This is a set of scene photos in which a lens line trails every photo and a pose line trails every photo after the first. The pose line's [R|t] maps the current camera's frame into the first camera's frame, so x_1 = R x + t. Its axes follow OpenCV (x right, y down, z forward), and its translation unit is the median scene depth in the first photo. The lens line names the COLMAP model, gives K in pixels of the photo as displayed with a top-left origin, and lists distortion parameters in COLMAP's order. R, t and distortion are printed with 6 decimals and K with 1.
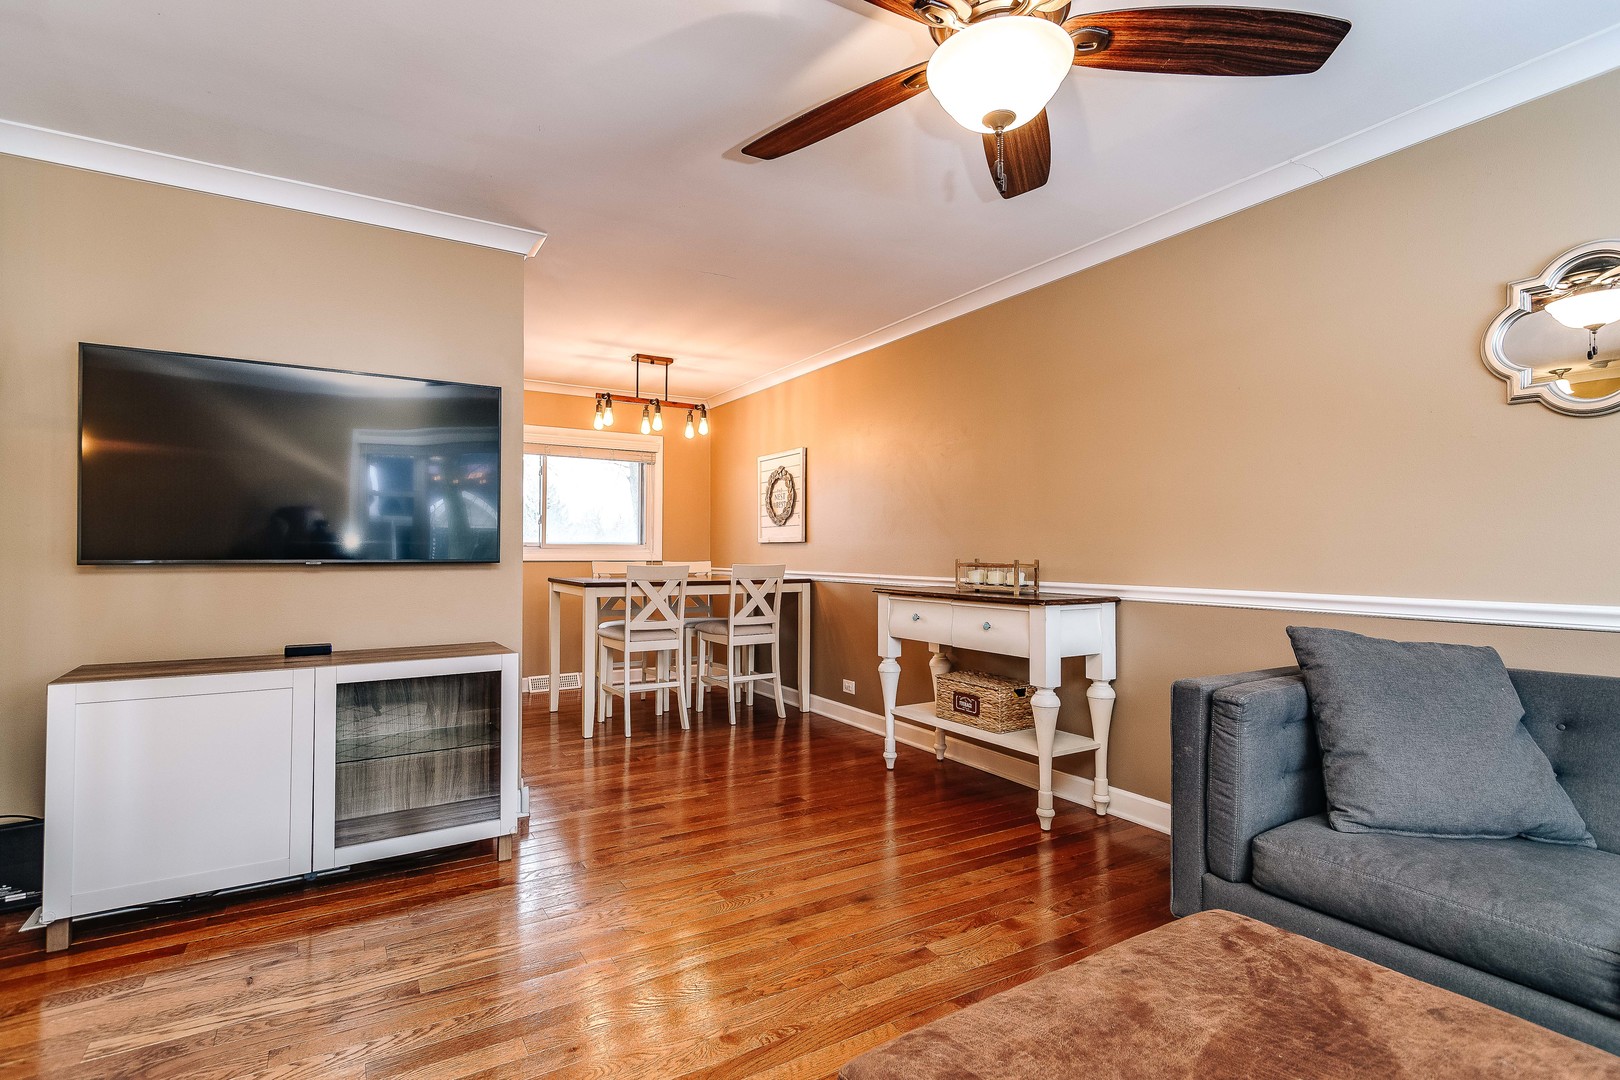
lens RADIAL K [[761.7, 0, 805.9], [0, 761.7, 558.7], [0, 0, 1]] dist [0.000560, 0.000511]
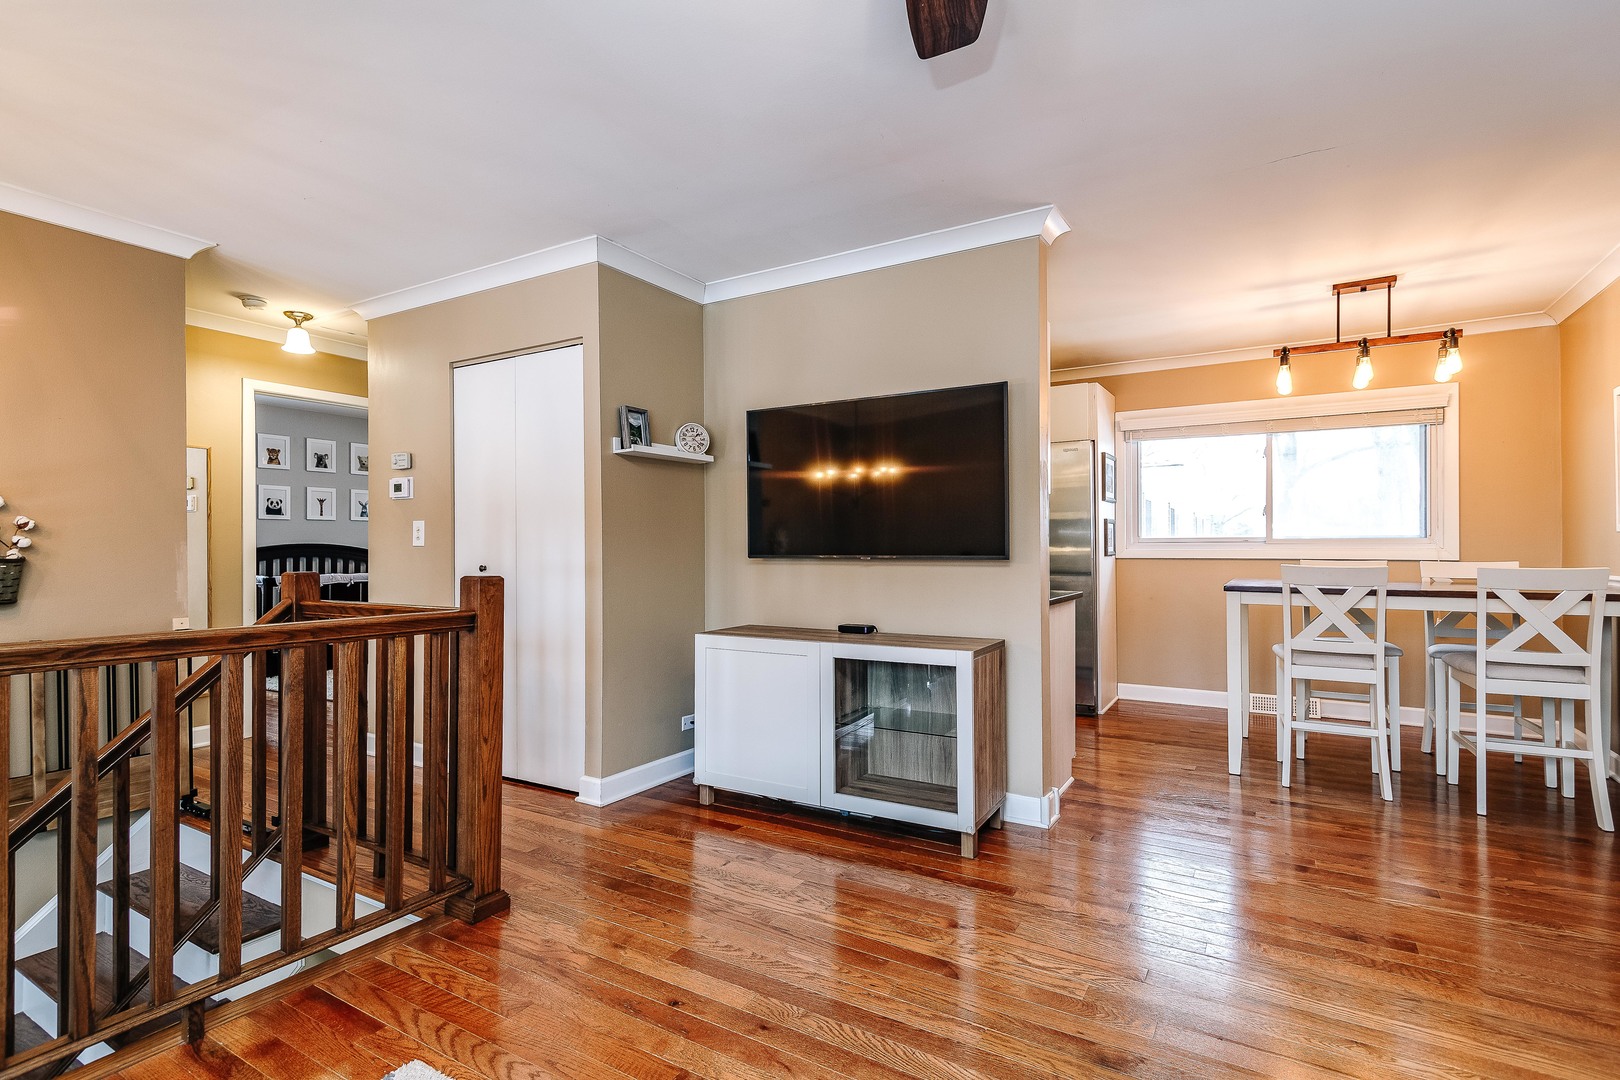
lens RADIAL K [[809.3, 0, 810.0], [0, 809.3, 540.0], [0, 0, 1]] dist [0.001929, 0.000056]
pose [[0.461890, -0.013304, -0.886838, 0.241799], [-0.005487, 0.999826, -0.017856, 0.000257], [0.886920, 0.013113, 0.461736, 0.171677]]
